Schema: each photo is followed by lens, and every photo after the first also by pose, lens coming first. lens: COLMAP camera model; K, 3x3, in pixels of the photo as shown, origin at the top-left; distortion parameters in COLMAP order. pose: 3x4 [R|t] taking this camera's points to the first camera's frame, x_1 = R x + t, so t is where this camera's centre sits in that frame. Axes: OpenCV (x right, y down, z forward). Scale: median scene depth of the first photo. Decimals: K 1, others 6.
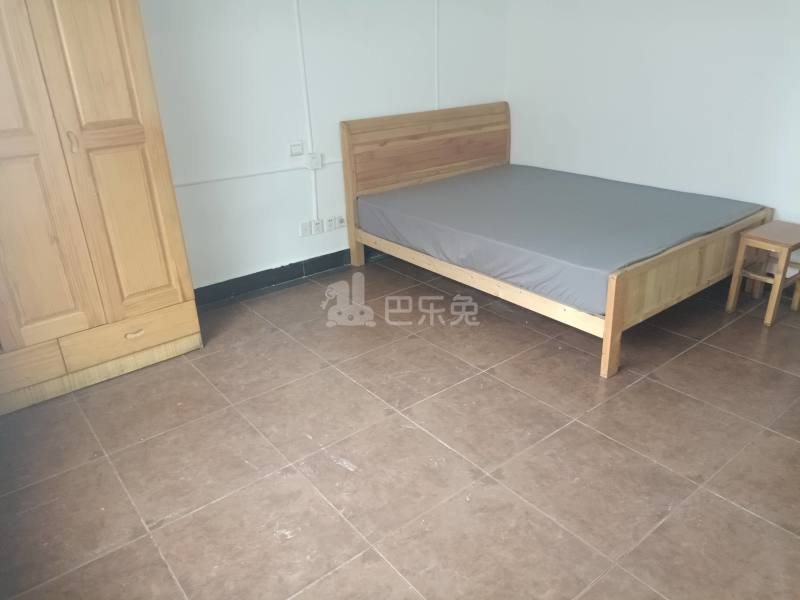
lens RADIAL K [[600.3, 0, 404.8], [0, 600.3, 294.0], [0, 0, 1]] dist [0.063070, -0.042605]
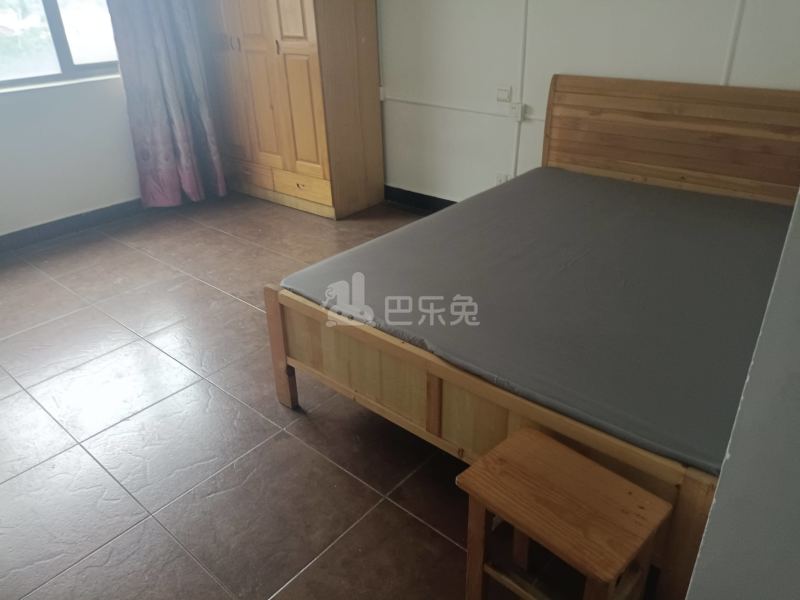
lens RADIAL K [[600.3, 0, 401.4], [0, 600.3, 297.1], [0, 0, 1]] dist [0.063070, -0.042605]
pose [[0.168548, 0.474280, -0.864089, 0.770297], [-0.364509, 0.844478, 0.392415, -0.287085], [0.915819, 0.248828, 0.315214, 0.633480]]
